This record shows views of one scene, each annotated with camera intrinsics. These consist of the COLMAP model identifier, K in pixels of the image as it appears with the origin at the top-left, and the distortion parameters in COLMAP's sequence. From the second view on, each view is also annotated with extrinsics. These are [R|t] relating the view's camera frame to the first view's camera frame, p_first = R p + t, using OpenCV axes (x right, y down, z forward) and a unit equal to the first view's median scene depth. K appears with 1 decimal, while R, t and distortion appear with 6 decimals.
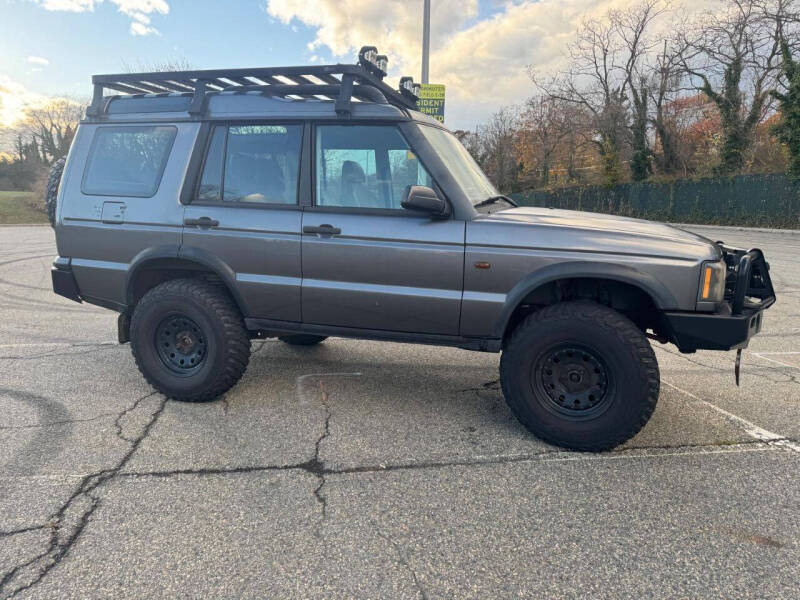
lens RADIAL K [[563.1, 0, 403.0], [0, 563.1, 300.3], [0, 0, 1]] dist [0.031056, -0.034818]
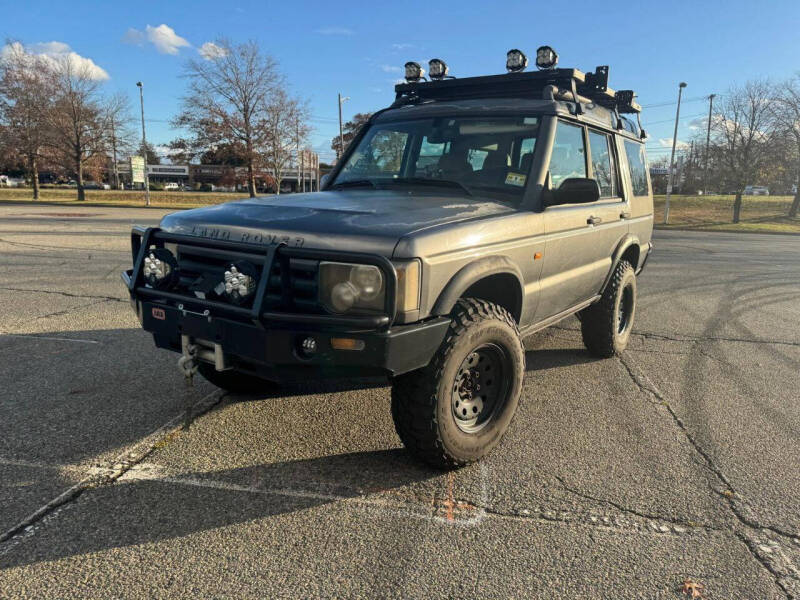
lens RADIAL K [[563.1, 0, 404.1], [0, 563.1, 300.5], [0, 0, 1]] dist [0.031056, -0.034818]
pose [[-0.311366, 0.151441, -0.938146, 1.224527], [-0.189493, 0.957499, 0.217457, -0.225908], [0.931206, 0.245481, -0.269435, 1.495878]]
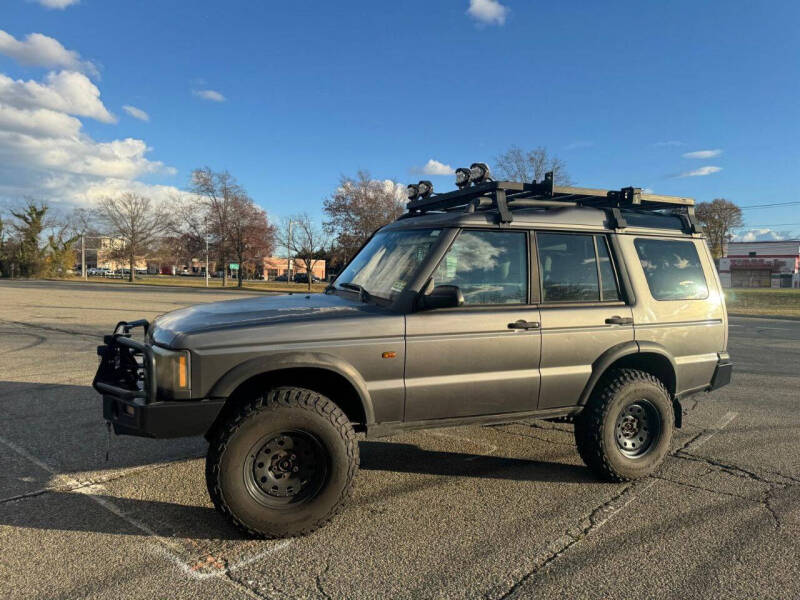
lens RADIAL K [[563.1, 0, 397.1], [0, 563.1, 297.0], [0, 0, 1]] dist [0.031056, -0.034818]
pose [[-0.755526, -0.010477, -0.655035, 0.922415], [-0.140838, 0.979091, 0.146785, -0.387447], [0.639801, 0.203154, -0.741204, 2.155983]]
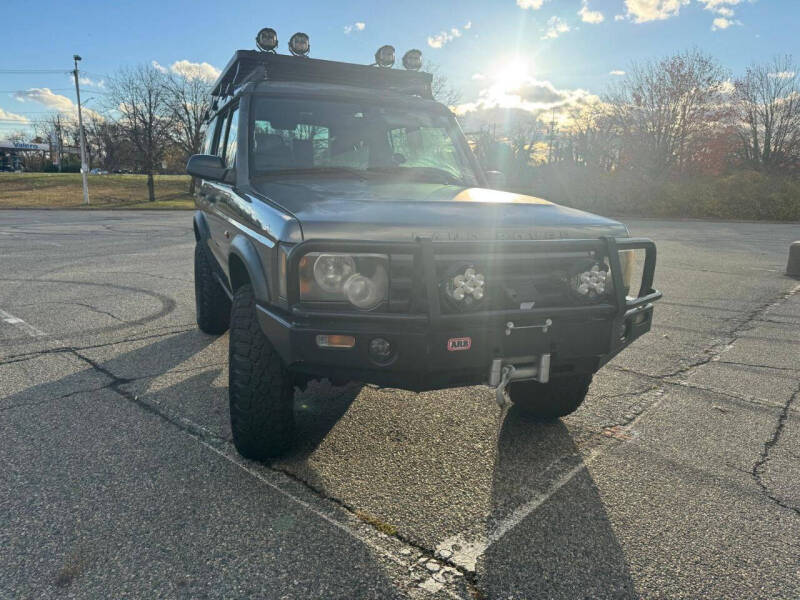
lens RADIAL K [[563.1, 0, 401.1], [0, 563.1, 295.5], [0, 0, 1]] dist [0.031056, -0.034818]
pose [[0.639231, 0.143130, -0.755577, 1.015743], [-0.146573, 0.987192, 0.063002, -0.059052], [0.754917, 0.070474, 0.652023, 0.547932]]
